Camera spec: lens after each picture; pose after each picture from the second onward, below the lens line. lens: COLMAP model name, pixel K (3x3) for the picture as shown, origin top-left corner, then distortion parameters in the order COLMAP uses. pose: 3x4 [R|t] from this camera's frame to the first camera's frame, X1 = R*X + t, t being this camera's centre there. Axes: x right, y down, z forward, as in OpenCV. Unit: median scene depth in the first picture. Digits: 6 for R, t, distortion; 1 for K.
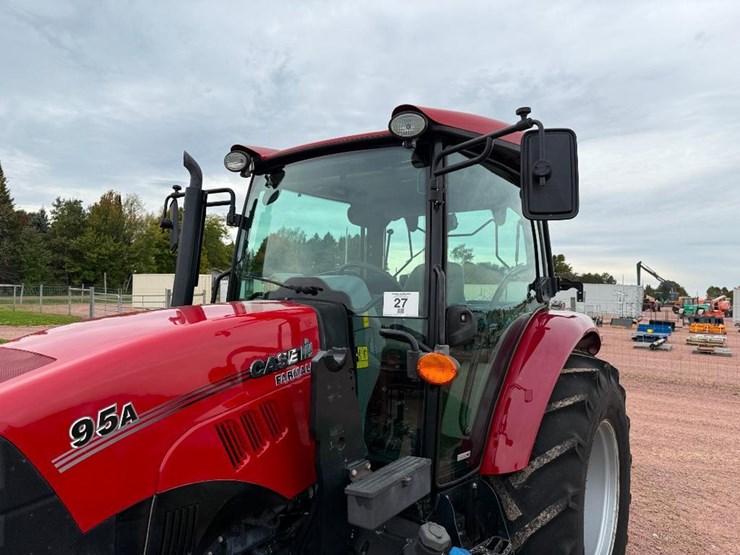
lens RADIAL K [[523.1, 0, 366.4], [0, 523.1, 276.6], [0, 0, 1]] dist [0.092523, -0.156628]
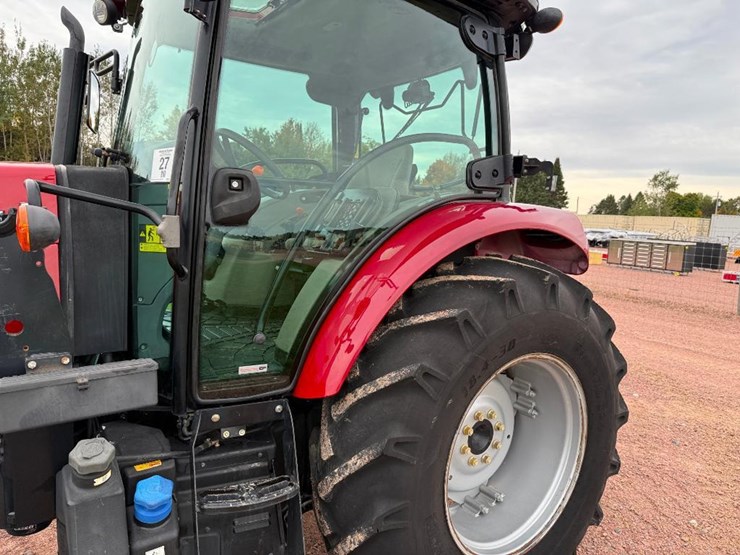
lens RADIAL K [[510.6, 0, 370.0], [0, 510.6, 277.5], [0, 0, 1]] dist [0.109162, -0.144875]
pose [[0.942654, 0.068586, -0.326647, 0.379077], [-0.023175, 0.989747, 0.140937, 0.064763], [0.332965, -0.125285, 0.934579, 0.245470]]
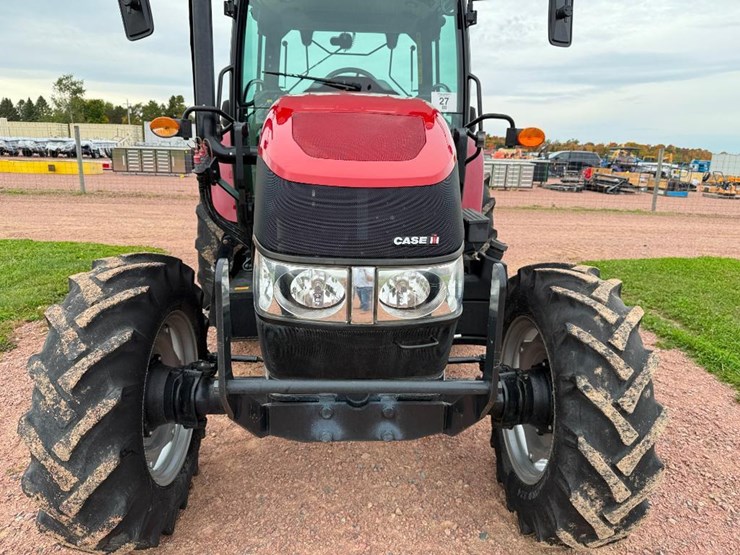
lens RADIAL K [[524.7, 0, 370.0], [0, 524.7, 277.5], [0, 0, 1]] dist [0.042934, -0.067053]
pose [[0.764296, -0.152494, 0.626576, -0.621633], [-0.032701, 0.961222, 0.273828, 0.075907], [-0.644036, -0.229776, 0.729672, 0.028752]]
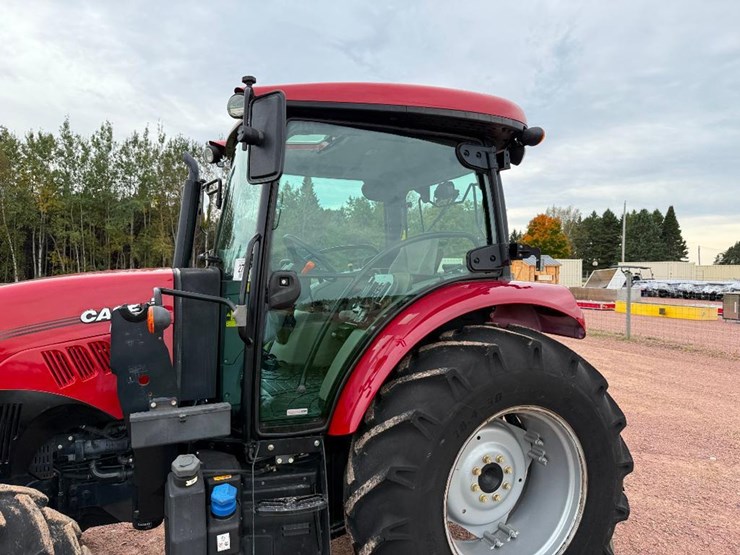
lens RADIAL K [[510.6, 0, 370.0], [0, 510.6, 277.5], [0, 0, 1]] dist [0.109162, -0.144875]
pose [[0.860418, 0.000844, -0.509589, 0.546884], [0.016104, 0.999454, 0.028846, 0.027828], [0.509335, -0.033026, 0.859934, 0.128015]]
